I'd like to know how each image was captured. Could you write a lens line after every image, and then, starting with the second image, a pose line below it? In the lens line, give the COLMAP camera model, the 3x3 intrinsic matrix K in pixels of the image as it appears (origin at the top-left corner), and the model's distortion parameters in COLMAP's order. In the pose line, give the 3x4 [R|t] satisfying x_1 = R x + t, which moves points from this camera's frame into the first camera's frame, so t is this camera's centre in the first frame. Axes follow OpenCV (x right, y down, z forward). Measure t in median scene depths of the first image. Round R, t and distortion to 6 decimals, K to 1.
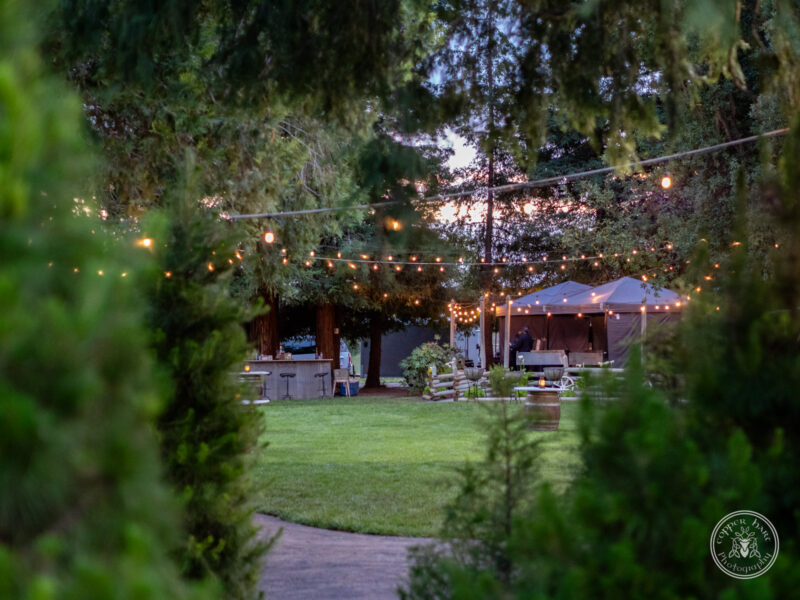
lens RADIAL K [[2183.9, 0, 400.0], [0, 2183.9, 300.0], [0, 0, 1]] dist [0.085882, 0.008284]
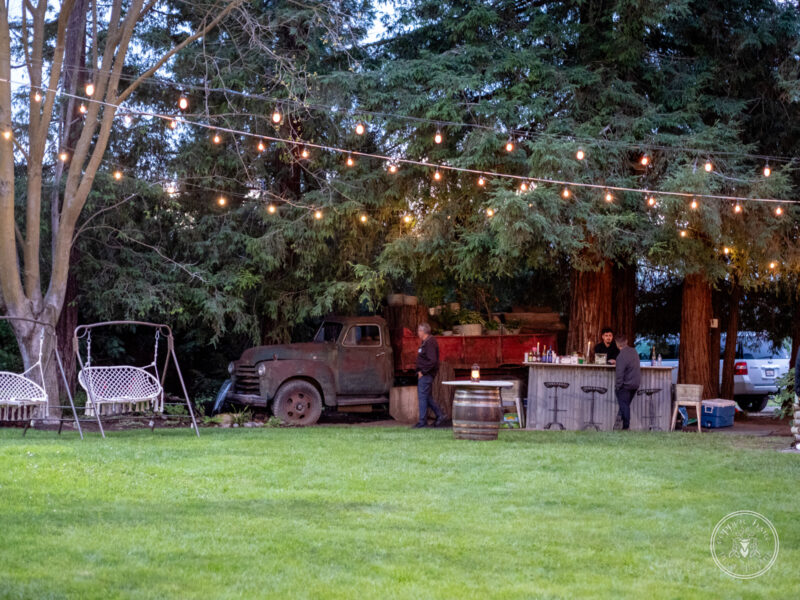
lens RADIAL K [[2183.9, 0, 400.0], [0, 2183.9, 300.0], [0, 0, 1]] dist [0.085882, 0.008284]
pose [[0.951180, 0.029901, -0.307184, 0.083132], [-0.031320, 0.999509, 0.000312, 0.010859], [0.307042, 0.009324, 0.951650, 0.401024]]
